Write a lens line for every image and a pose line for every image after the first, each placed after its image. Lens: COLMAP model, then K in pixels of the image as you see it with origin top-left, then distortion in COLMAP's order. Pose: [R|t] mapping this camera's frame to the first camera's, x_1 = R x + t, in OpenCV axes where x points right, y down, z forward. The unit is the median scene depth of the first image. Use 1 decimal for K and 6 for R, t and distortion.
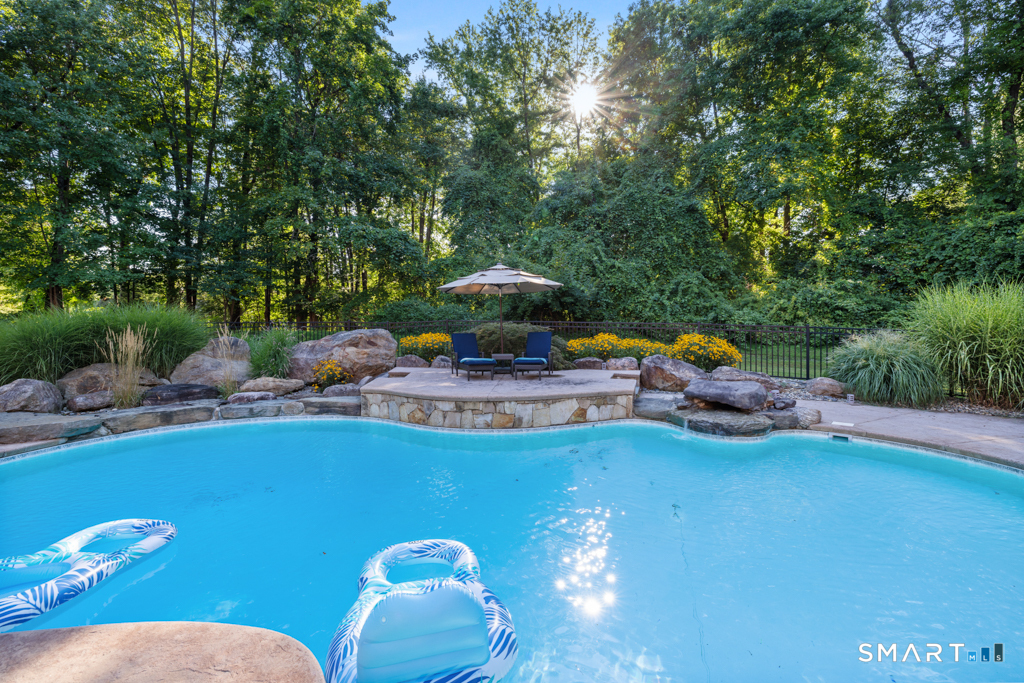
lens RADIAL K [[425.9, 0, 512.5], [0, 425.9, 337.0], [0, 0, 1]] dist [-0.003086, -0.000064]
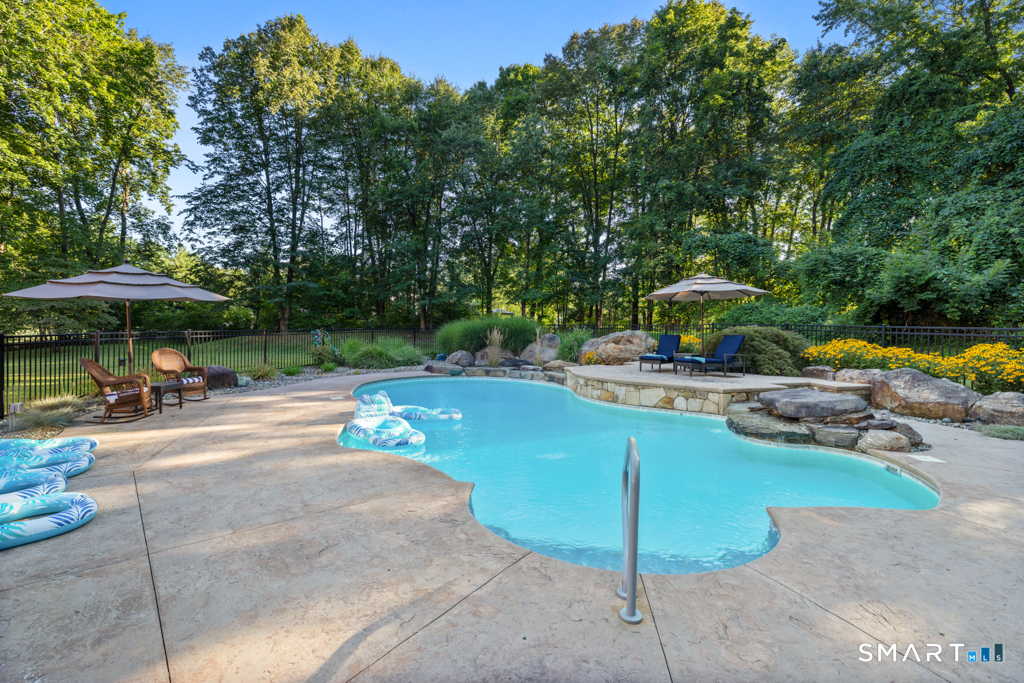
lens RADIAL K [[425.9, 0, 509.0], [0, 425.9, 337.2], [0, 0, 1]] dist [-0.003086, -0.000064]
pose [[0.567717, 0.026188, -0.822807, 0.886736], [-0.030365, 0.999480, 0.010860, -0.002513], [0.822663, 0.018819, 0.568217, -0.066665]]
